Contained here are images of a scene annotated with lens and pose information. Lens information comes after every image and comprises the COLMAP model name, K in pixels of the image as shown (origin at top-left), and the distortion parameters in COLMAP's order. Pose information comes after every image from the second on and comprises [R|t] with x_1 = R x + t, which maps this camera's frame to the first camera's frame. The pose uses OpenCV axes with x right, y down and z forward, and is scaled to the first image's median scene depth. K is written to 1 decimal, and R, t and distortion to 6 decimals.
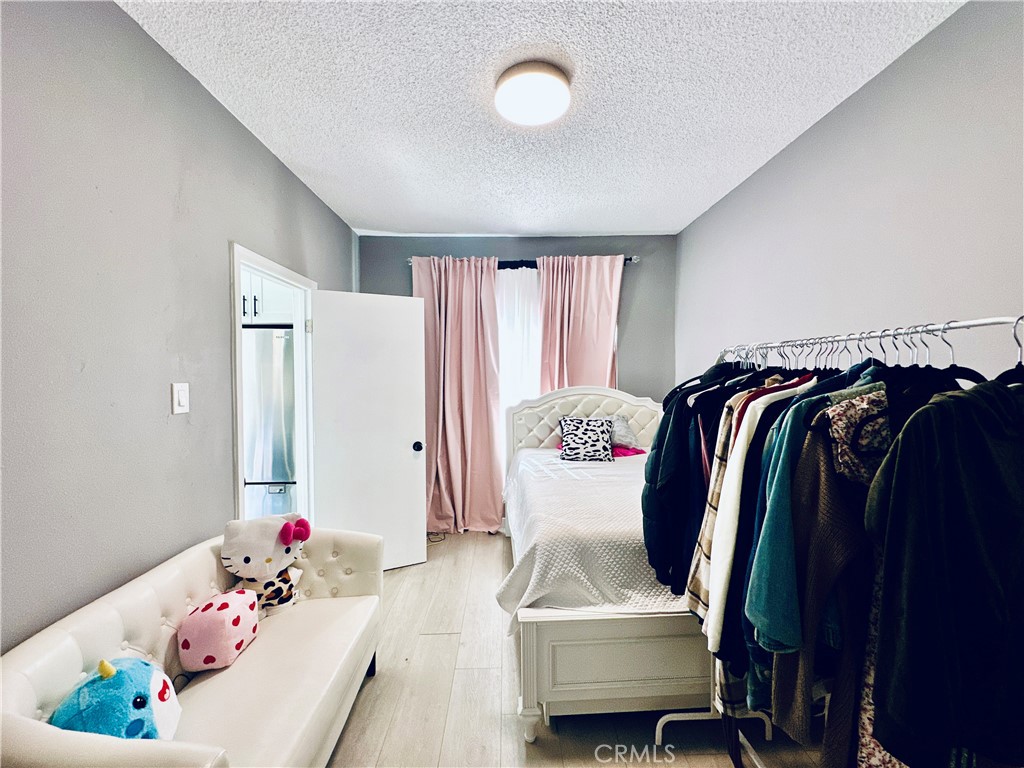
lens RADIAL K [[410.0, 0, 512.8], [0, 410.0, 384.3], [0, 0, 1]] dist [-0.003777, 0.000327]
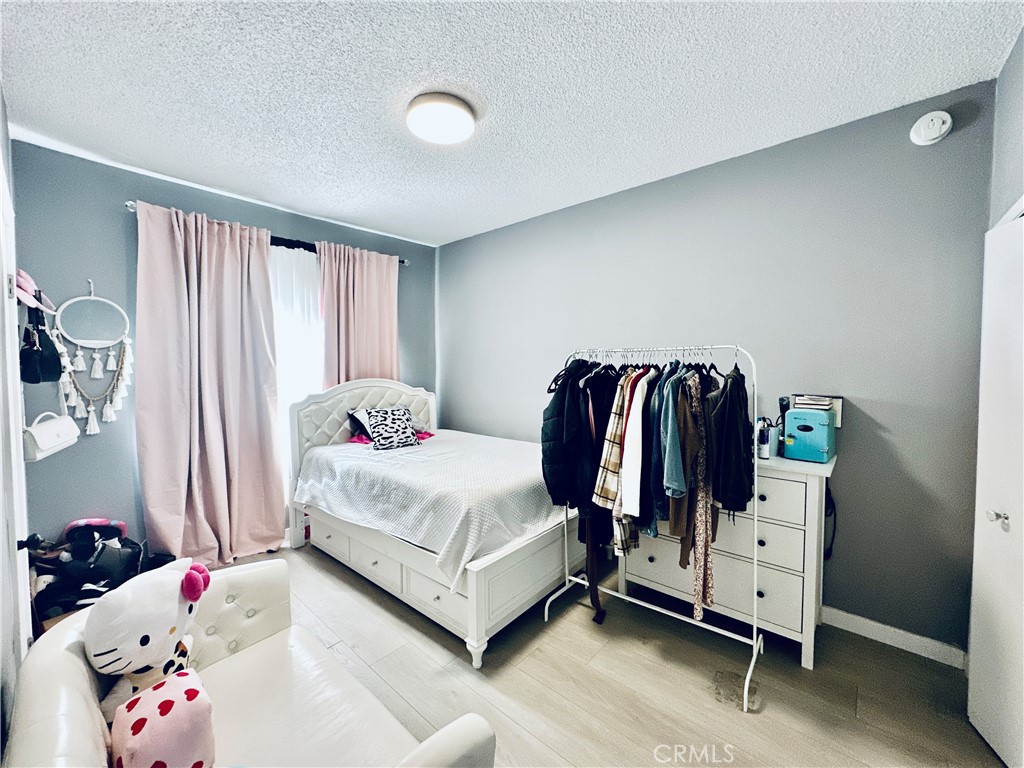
lens RADIAL K [[410.0, 0, 512.8], [0, 410.0, 384.3], [0, 0, 1]] dist [-0.003777, 0.000327]
pose [[0.678801, -0.030846, 0.733674, -0.386212], [0.018098, 0.999517, 0.025278, -0.000927], [-0.734099, -0.003881, 0.679032, 0.050199]]
